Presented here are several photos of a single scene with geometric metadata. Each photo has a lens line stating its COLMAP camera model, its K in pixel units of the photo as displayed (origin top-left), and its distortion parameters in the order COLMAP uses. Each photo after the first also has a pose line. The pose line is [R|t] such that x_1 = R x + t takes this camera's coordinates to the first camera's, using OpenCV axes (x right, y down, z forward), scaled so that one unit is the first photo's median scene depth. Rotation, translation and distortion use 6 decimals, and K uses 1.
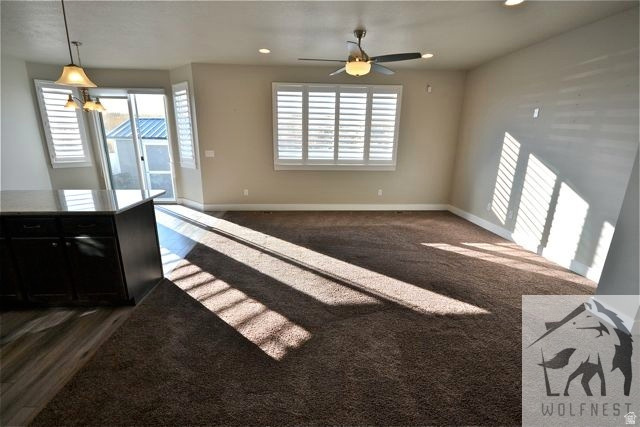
lens RADIAL K [[285.4, 0, 320.3], [0, 285.4, 216.7], [0, 0, 1]] dist [0.000685, -0.002802]
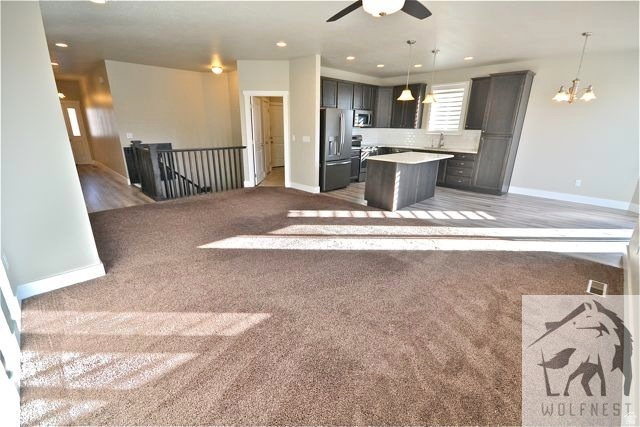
lens RADIAL K [[285.4, 0, 312.1], [0, 285.4, 217.9], [0, 0, 1]] dist [0.000685, -0.002802]
pose [[-0.765064, 0.184772, -0.616876, 0.485793], [-0.181796, 0.857010, 0.482166, -0.281423], [0.617760, 0.481034, -0.622077, 1.037789]]
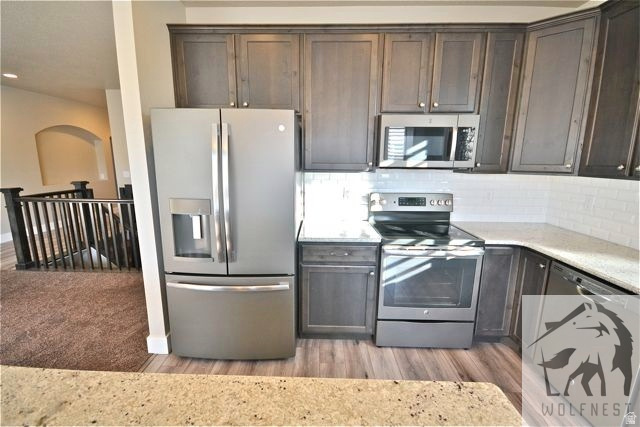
lens RADIAL K [[285.4, 0, 314.5], [0, 285.4, 214.6], [0, 0, 1]] dist [0.000685, -0.002802]
pose [[-0.995237, -0.036696, 0.090318, -0.564997], [0.006058, 0.901384, 0.432979, -0.151326], [-0.097300, 0.431464, -0.896868, 0.505780]]
